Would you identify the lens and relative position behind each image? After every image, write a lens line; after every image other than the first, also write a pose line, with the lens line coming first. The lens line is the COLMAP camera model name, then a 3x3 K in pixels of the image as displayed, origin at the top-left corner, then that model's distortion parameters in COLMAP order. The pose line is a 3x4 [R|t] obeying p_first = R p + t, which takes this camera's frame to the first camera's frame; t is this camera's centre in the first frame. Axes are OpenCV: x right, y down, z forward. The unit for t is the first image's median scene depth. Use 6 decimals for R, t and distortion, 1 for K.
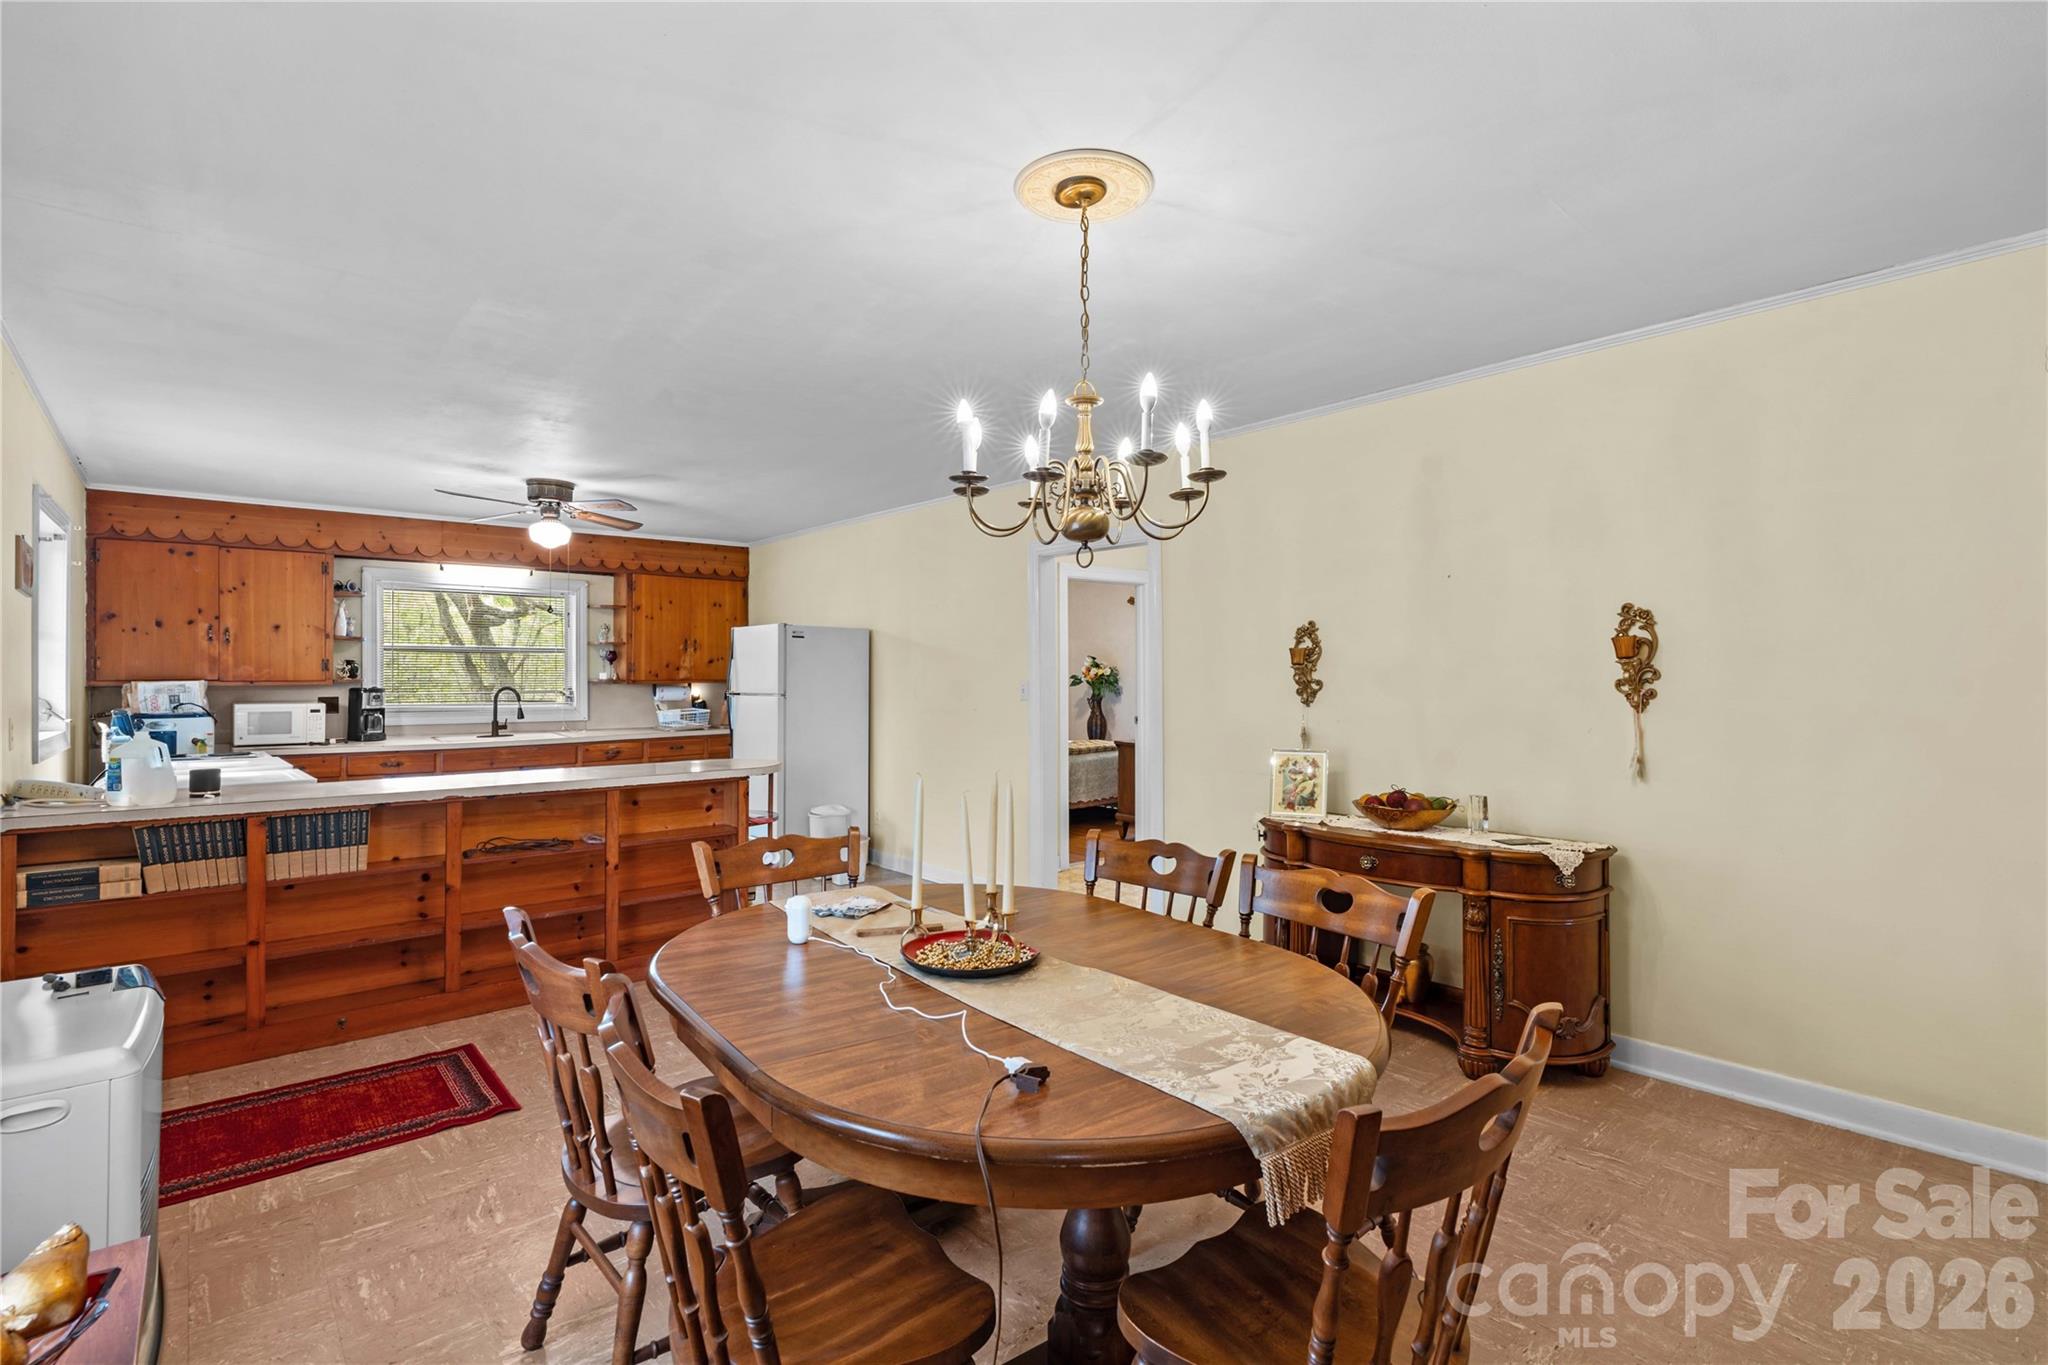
lens RADIAL K [[945.9, 0, 1048.1], [0, 945.9, 671.5], [0, 0, 1]] dist [-0.000401, -0.000072]
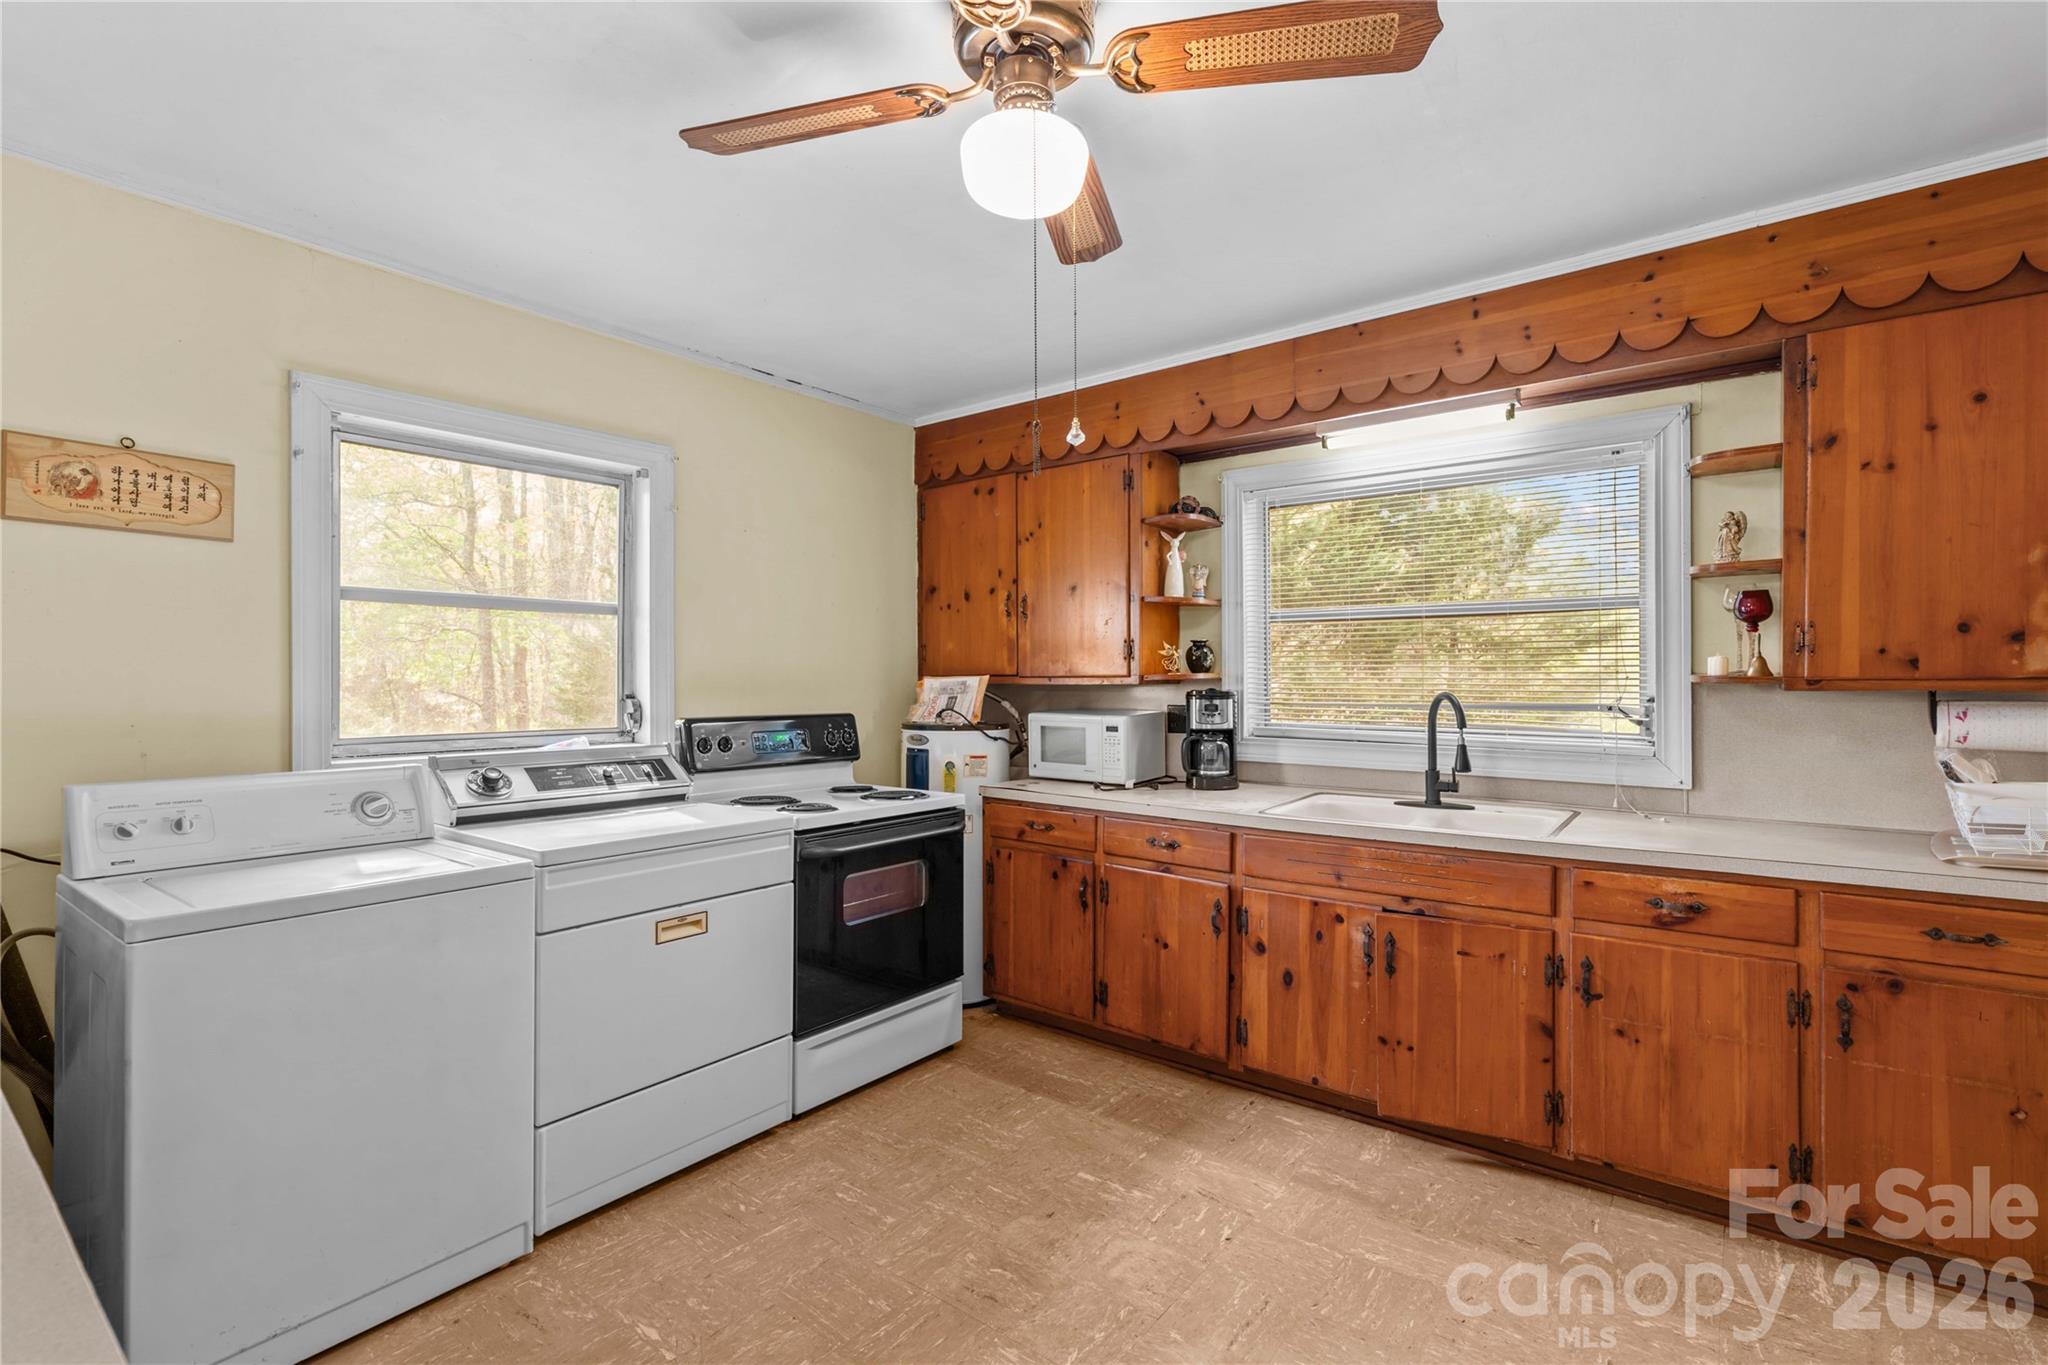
lens RADIAL K [[945.9, 0, 1020.7], [0, 945.9, 683.5], [0, 0, 1]] dist [-0.000082, 0.000676]
pose [[0.154345, 0.007703, -0.987987, -0.200780], [0.003969, 0.999957, 0.008417, 0.008262], [0.988009, -0.005220, 0.154307, 0.814472]]
